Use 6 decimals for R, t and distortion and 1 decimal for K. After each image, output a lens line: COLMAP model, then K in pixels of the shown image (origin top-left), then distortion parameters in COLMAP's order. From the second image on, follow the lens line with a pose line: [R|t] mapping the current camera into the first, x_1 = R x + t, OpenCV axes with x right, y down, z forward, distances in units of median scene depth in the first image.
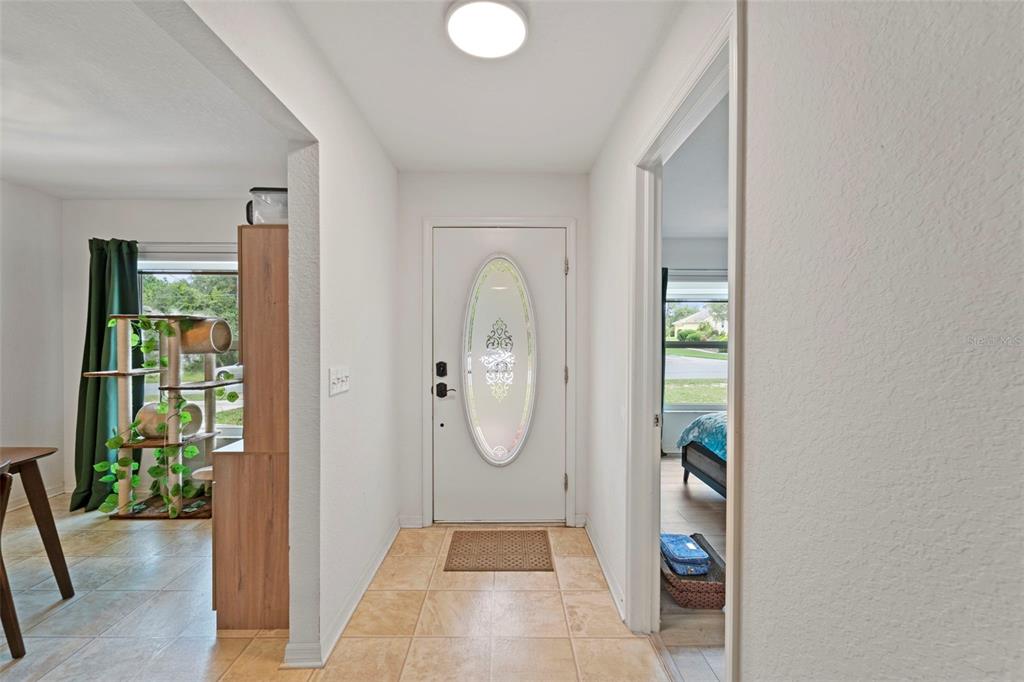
lens RADIAL K [[418.0, 0, 508.6], [0, 418.0, 341.6], [0, 0, 1]] dist [-0.001596, -0.000321]
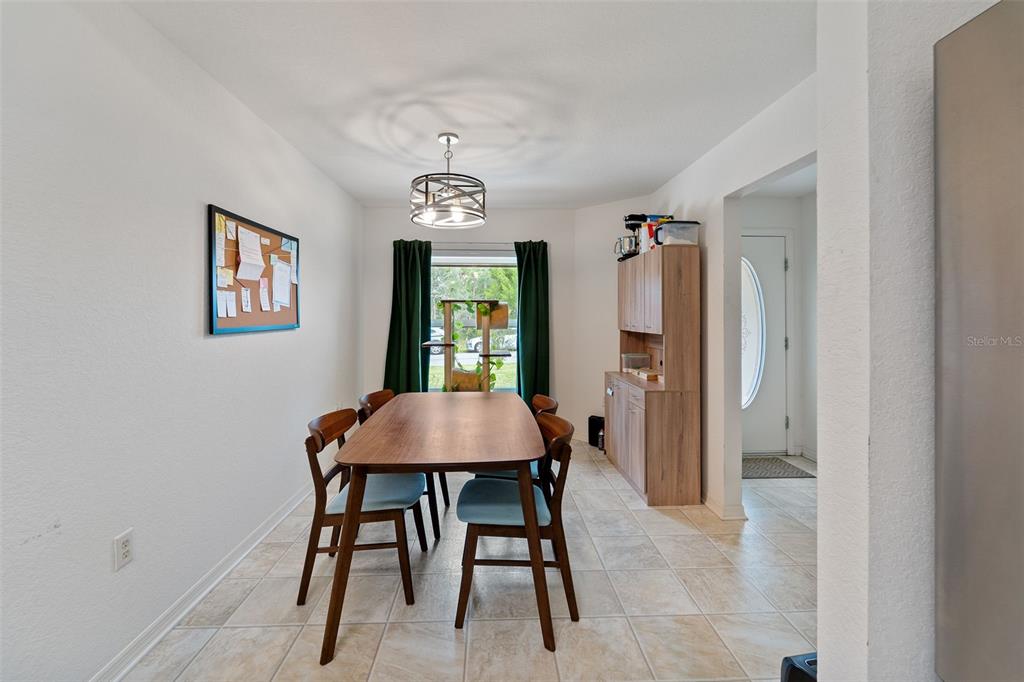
lens RADIAL K [[431.8, 0, 509.8], [0, 431.8, 315.1], [0, 0, 1]] dist [-0.000445, -0.000083]
pose [[0.999287, -0.002140, 0.037682, -0.819542], [0.002653, 0.999905, -0.013554, 0.003163], [-0.037650, 0.013644, 0.999198, -0.377368]]
